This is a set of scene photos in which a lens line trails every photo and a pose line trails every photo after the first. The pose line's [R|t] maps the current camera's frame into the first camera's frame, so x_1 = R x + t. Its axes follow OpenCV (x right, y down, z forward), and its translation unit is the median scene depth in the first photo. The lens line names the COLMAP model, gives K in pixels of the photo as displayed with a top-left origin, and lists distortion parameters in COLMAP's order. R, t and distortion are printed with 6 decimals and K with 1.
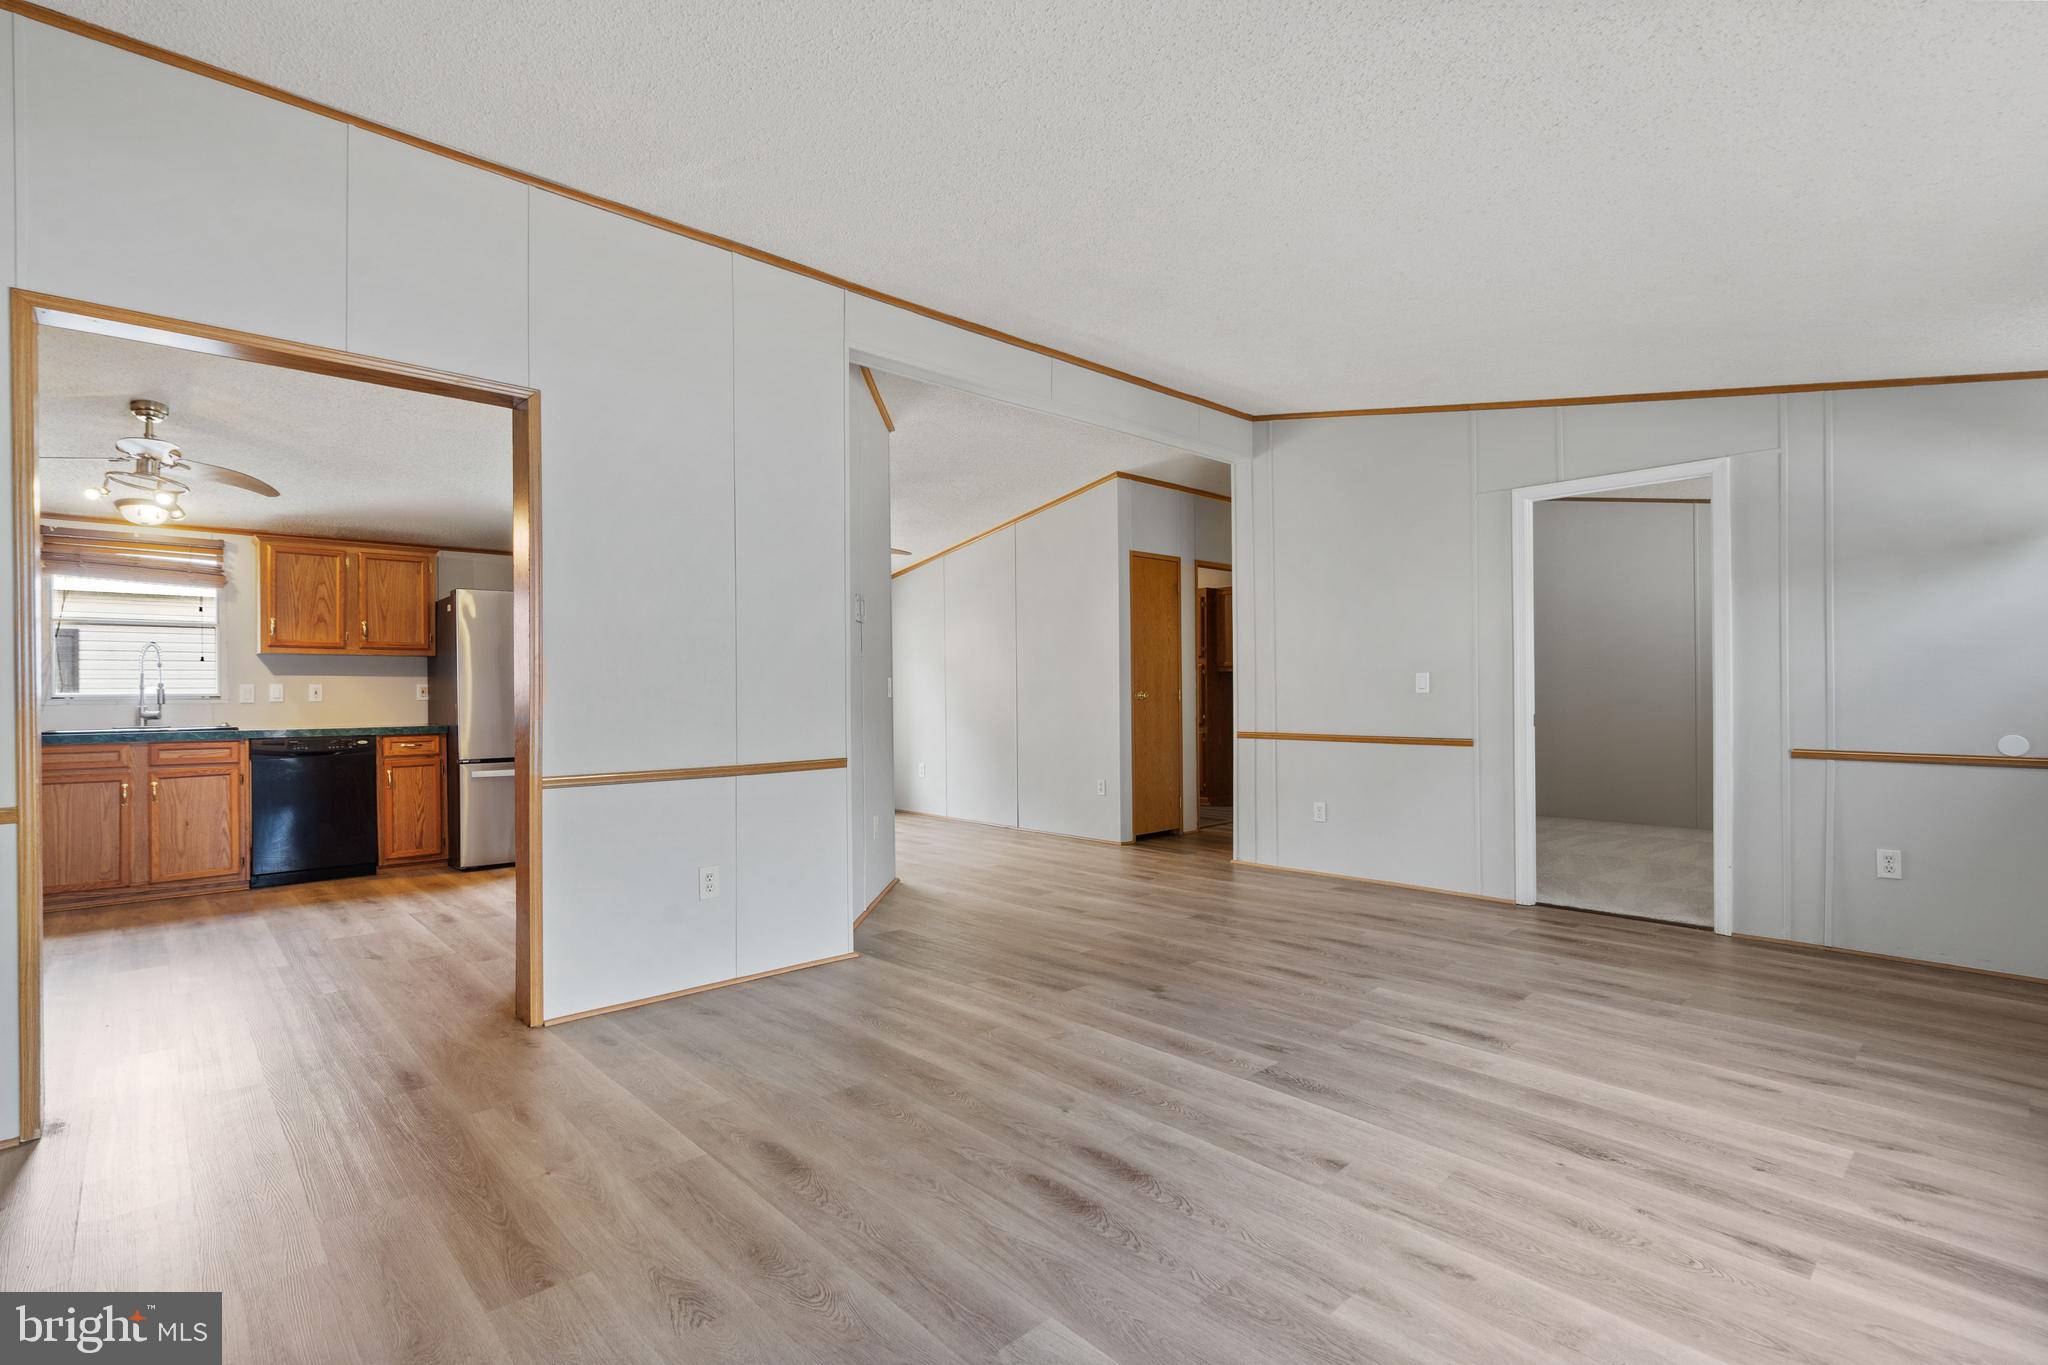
lens RADIAL K [[950.2, 0, 1012.3], [0, 950.2, 693.9], [0, 0, 1]] dist [0.001425, -0.000208]
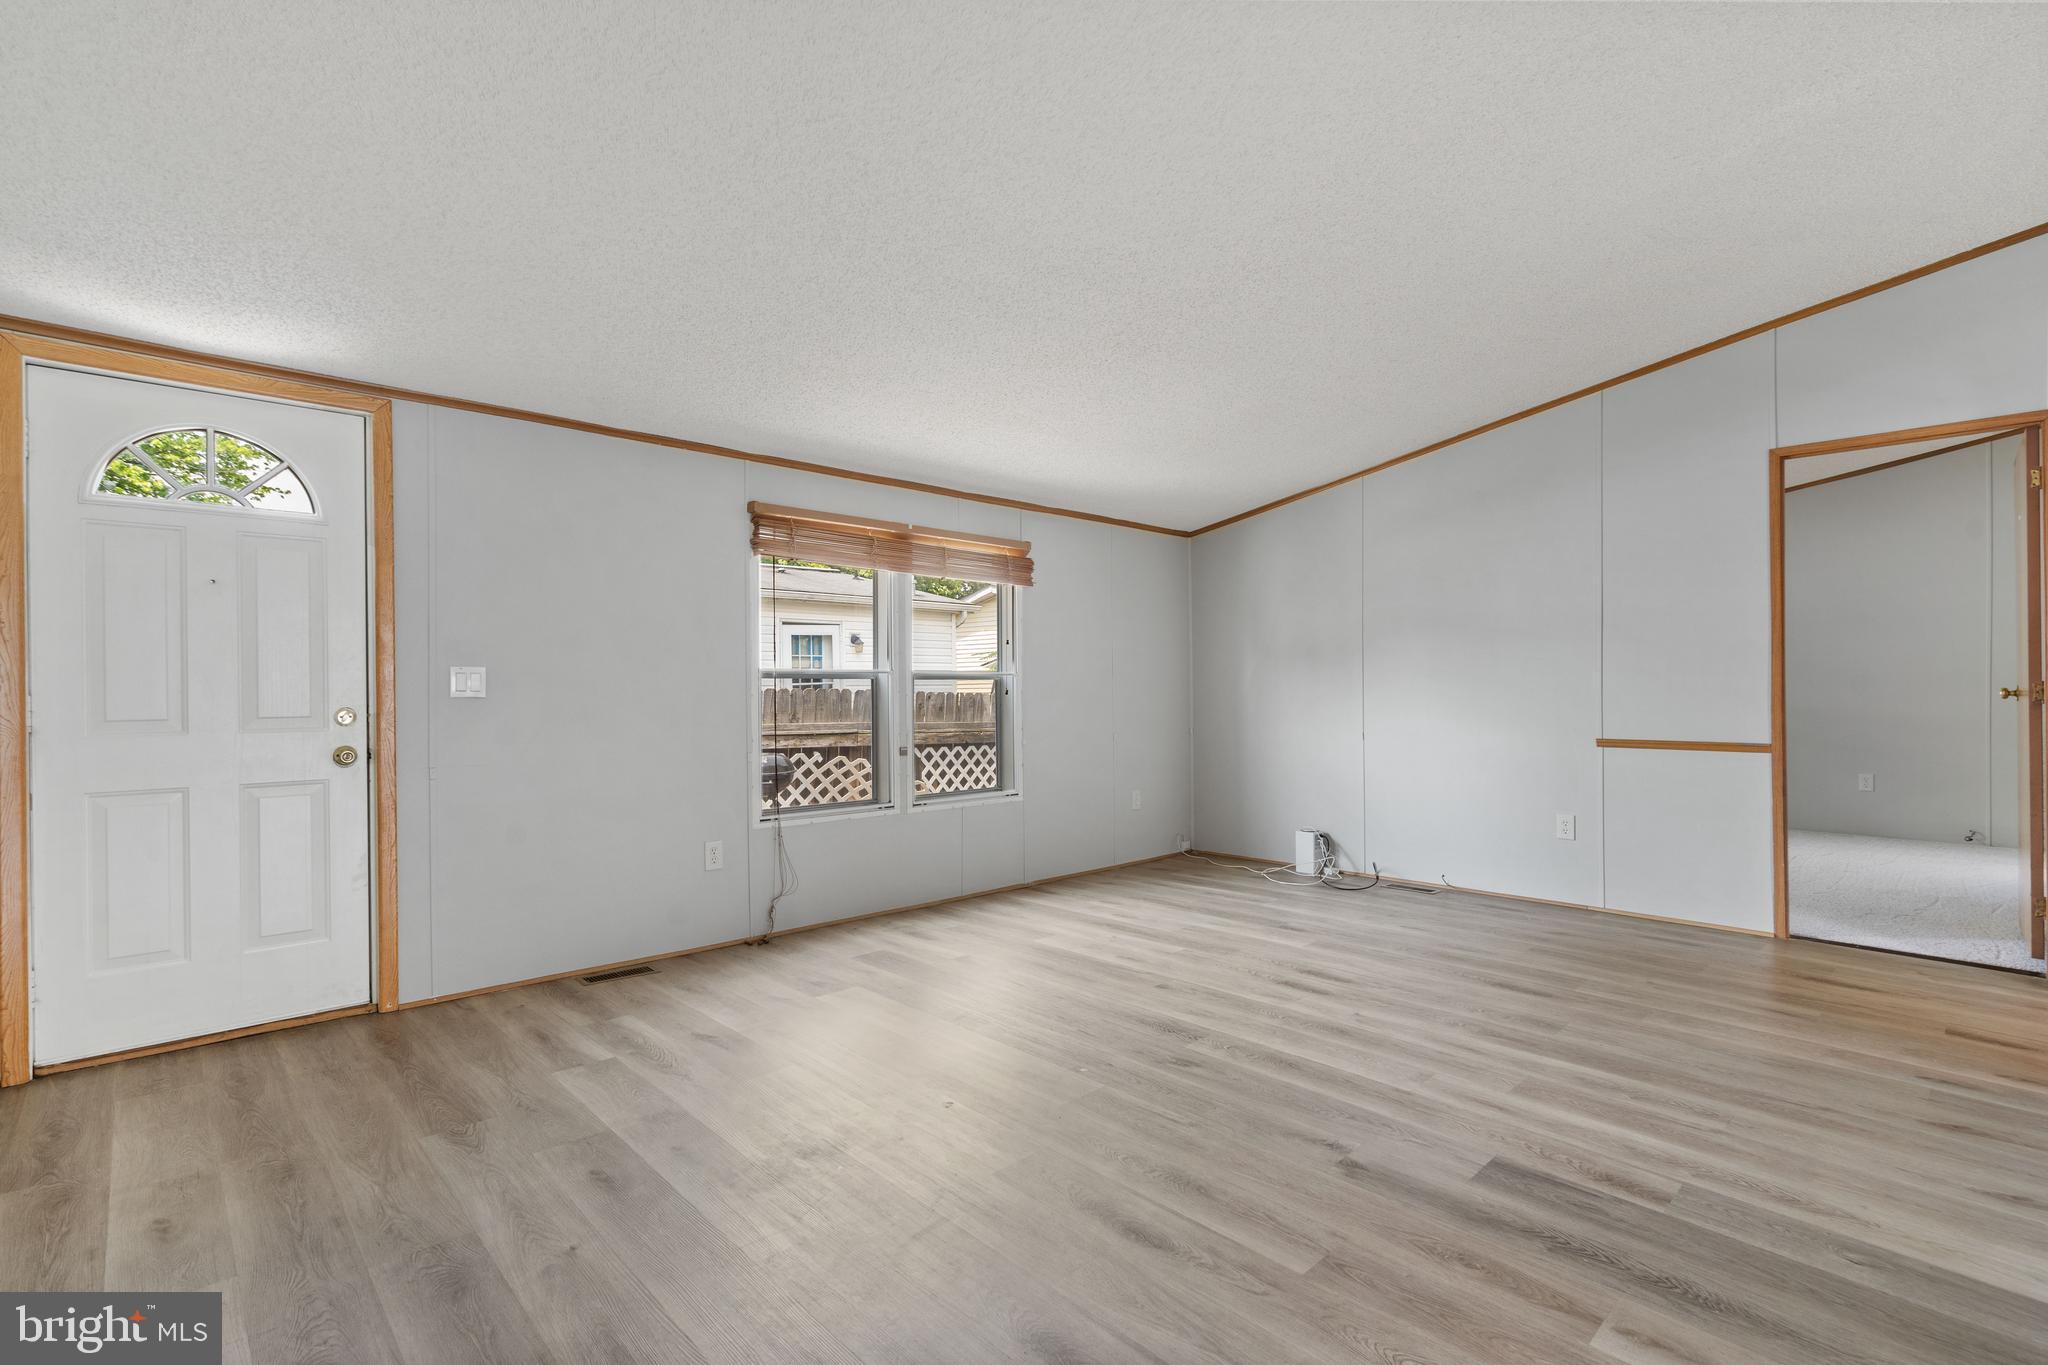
lens RADIAL K [[936.7, 0, 1013.0], [0, 936.7, 691.2], [0, 0, 1]] dist [0.000237, 0.000238]
pose [[-0.999889, 0.011612, -0.009286, 0.330895], [0.011579, 0.999926, 0.003606, -0.003630], [0.009327, 0.003499, -0.999950, 1.420558]]
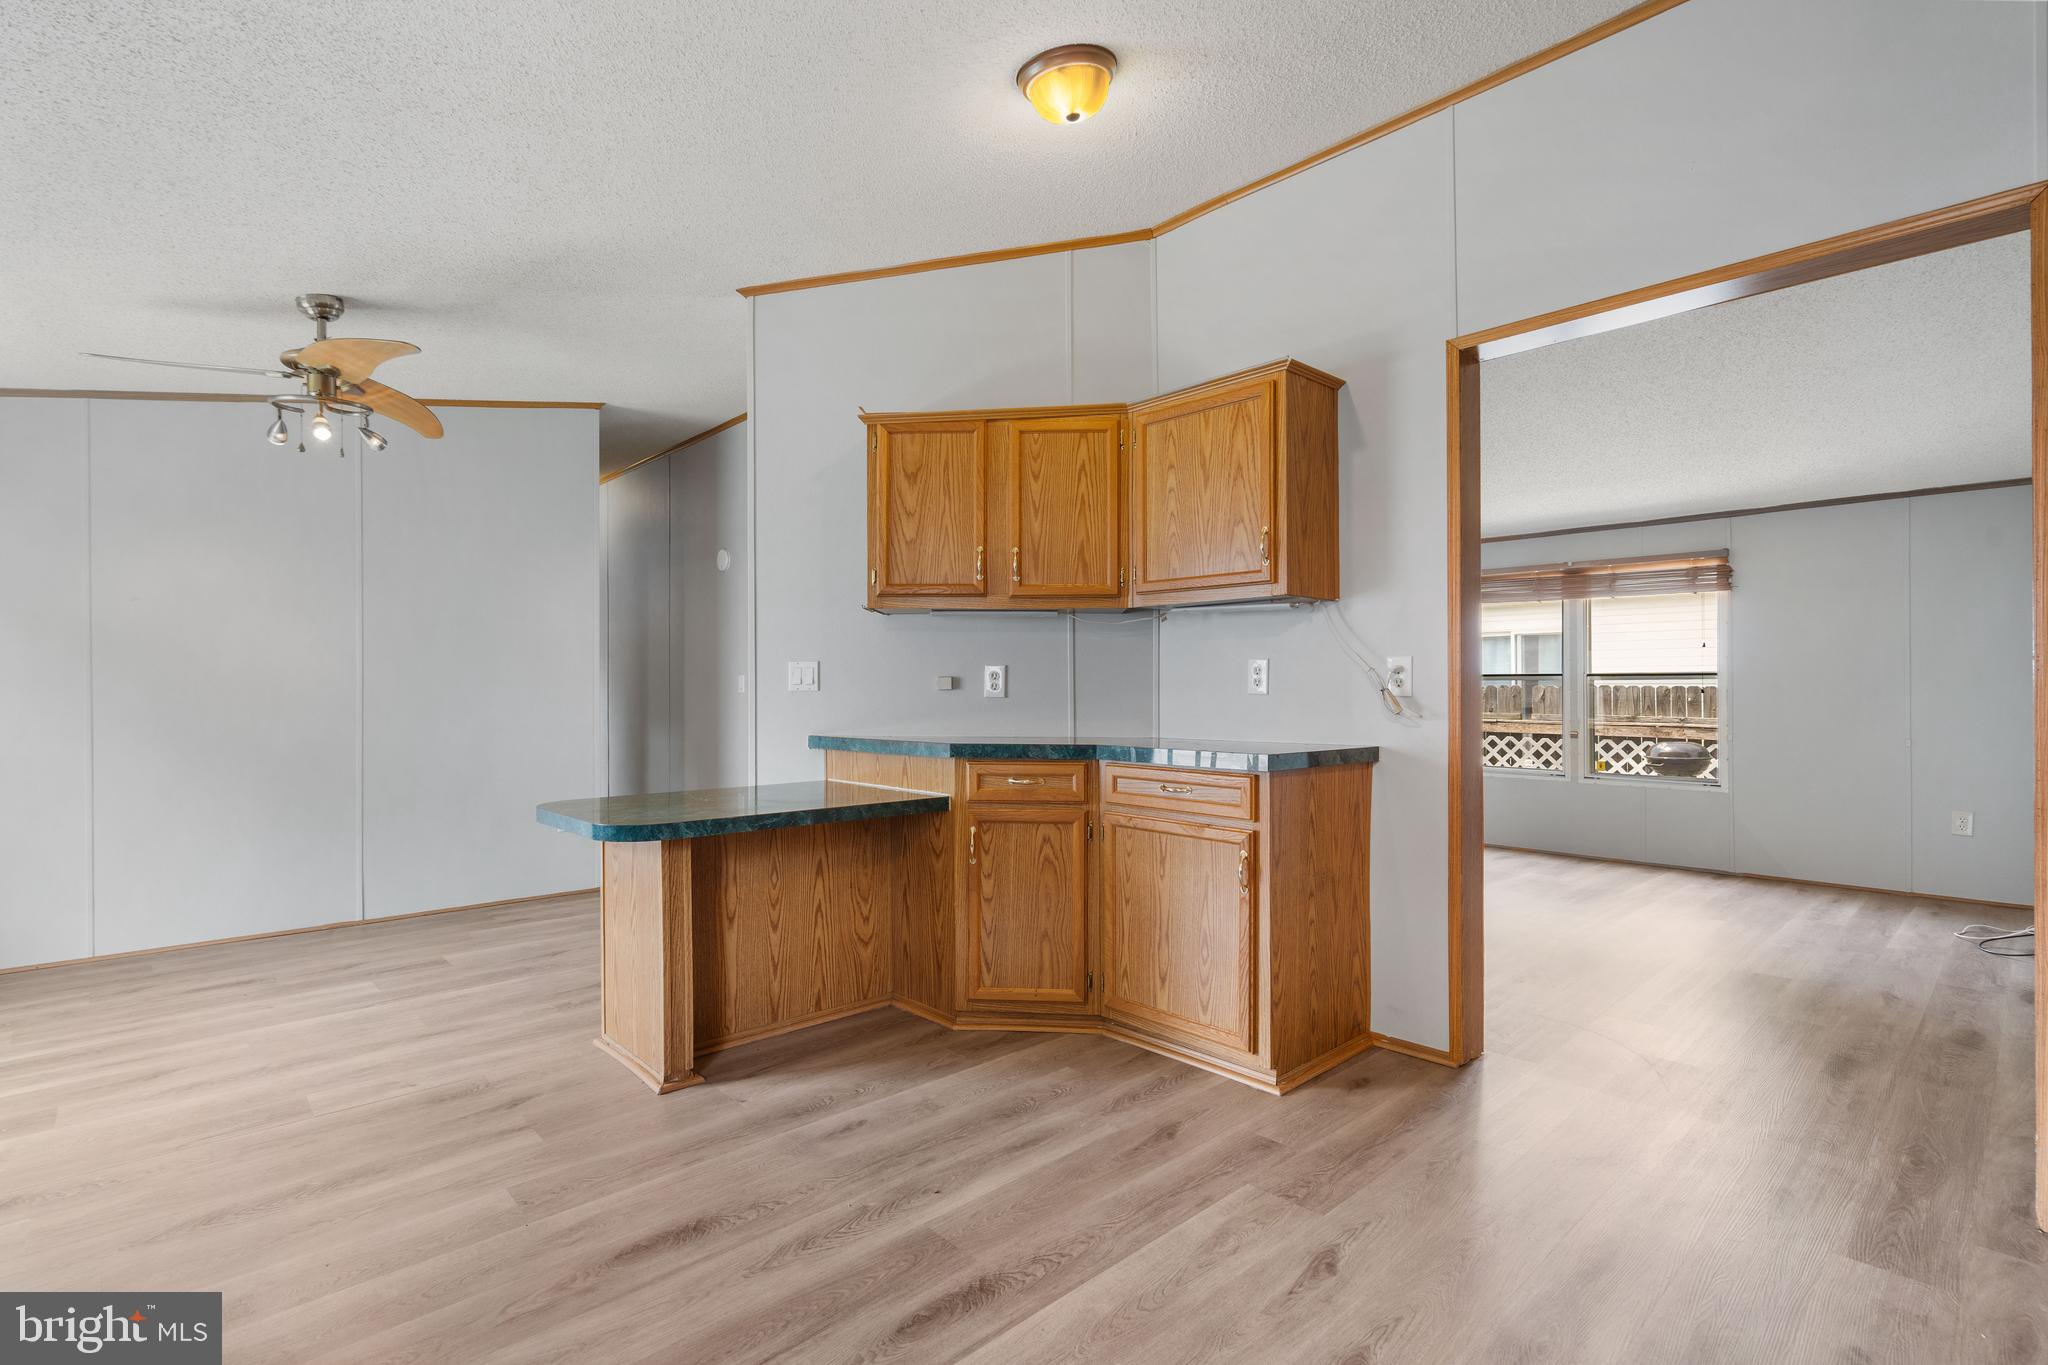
lens RADIAL K [[961.4, 0, 1011.4], [0, 961.4, 690.7], [0, 0, 1]] dist [0.000497, 0.000215]
pose [[0.001154, 0.003853, 0.999992, -1.144269], [0.003661, 0.999986, -0.003857, 0.005434], [-0.999993, 0.003665, 0.001140, 1.158909]]
